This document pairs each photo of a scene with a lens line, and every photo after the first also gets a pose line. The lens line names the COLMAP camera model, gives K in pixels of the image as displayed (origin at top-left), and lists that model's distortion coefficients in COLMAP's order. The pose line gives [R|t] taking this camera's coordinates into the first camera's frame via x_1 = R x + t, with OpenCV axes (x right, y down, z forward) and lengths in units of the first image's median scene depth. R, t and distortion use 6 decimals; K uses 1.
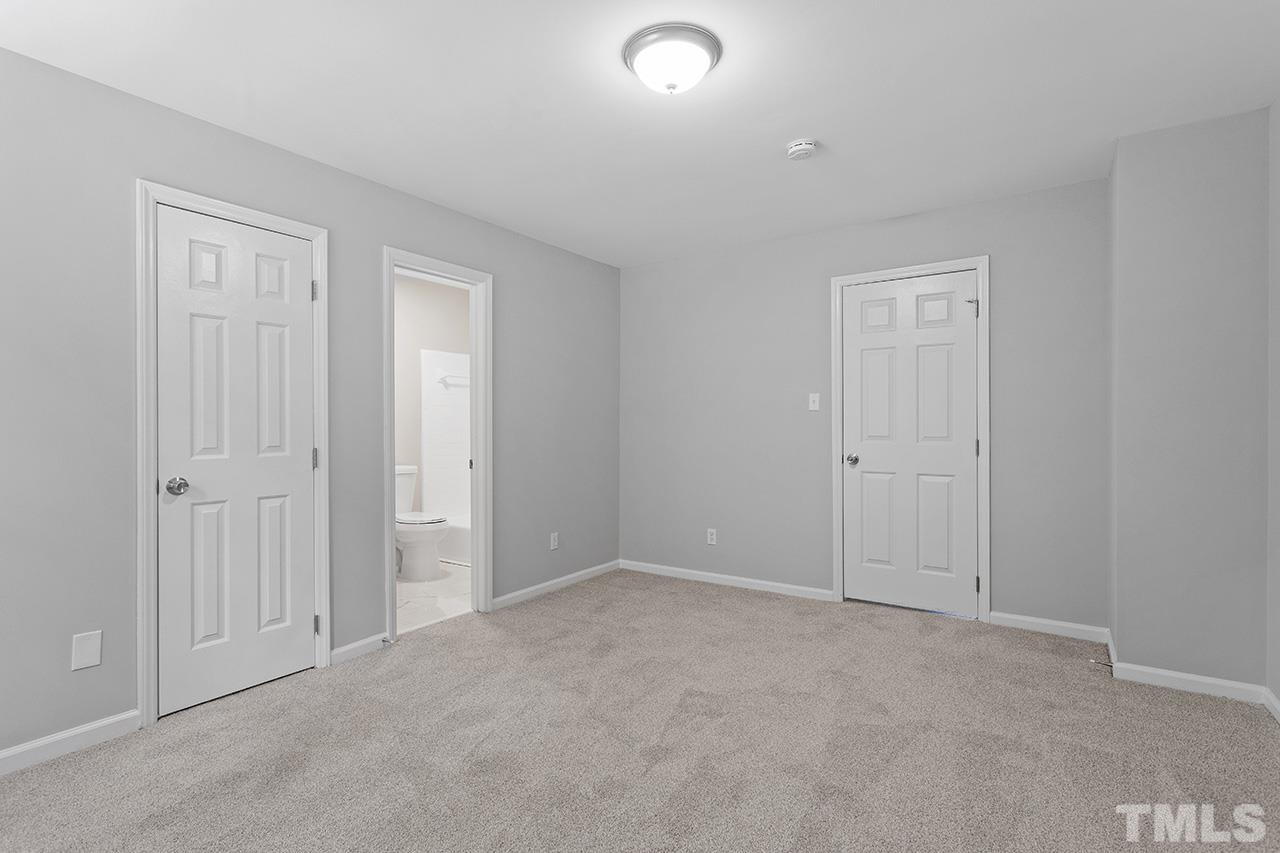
lens RADIAL K [[615.8, 0, 635.0], [0, 615.8, 427.4], [0, 0, 1]] dist [-0.000702, 0.001429]
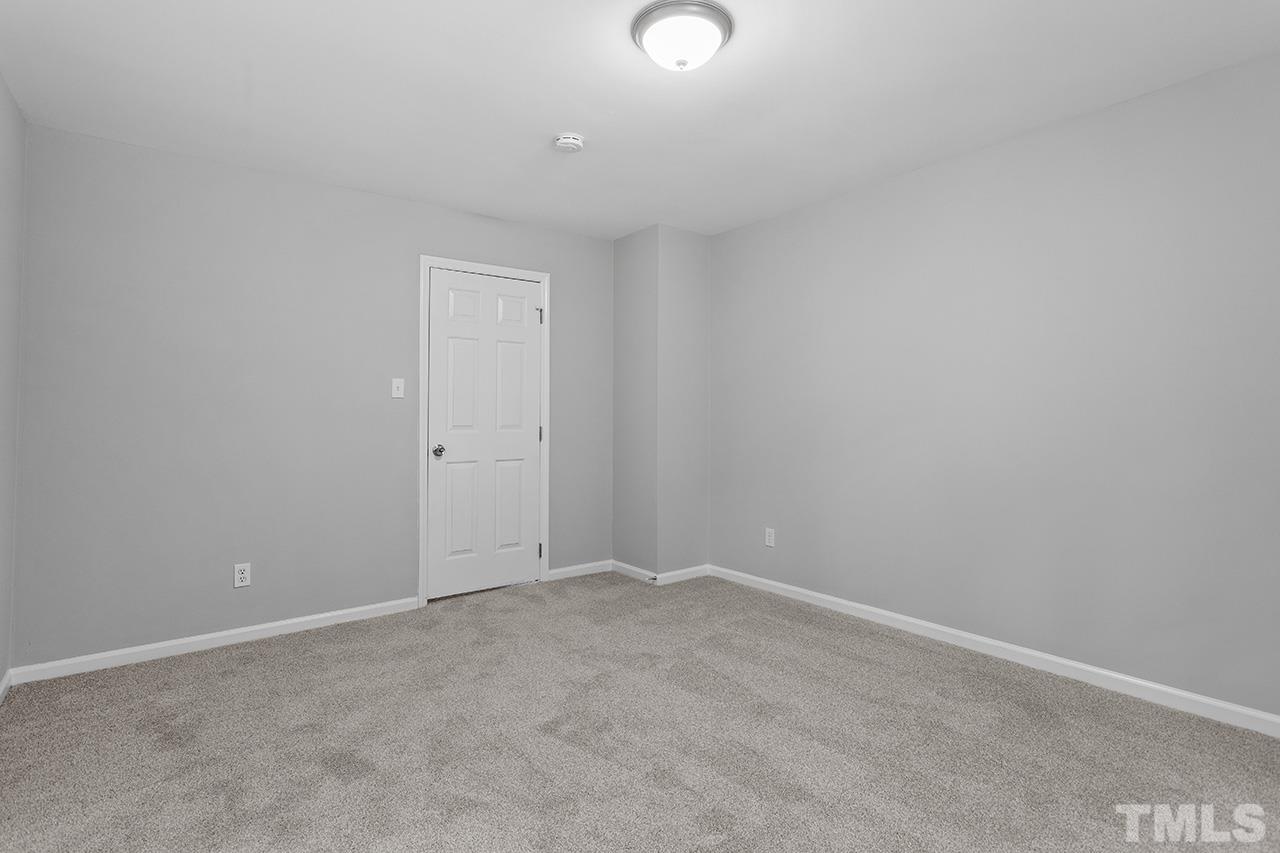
lens RADIAL K [[615.8, 0, 655.3], [0, 615.8, 403.4], [0, 0, 1]] dist [-0.000702, 0.001429]
pose [[0.310980, 0.016086, 0.950280, -0.482375], [0.003175, 0.999834, -0.017964, -0.003086], [-0.950411, 0.008604, 0.310877, 0.415604]]
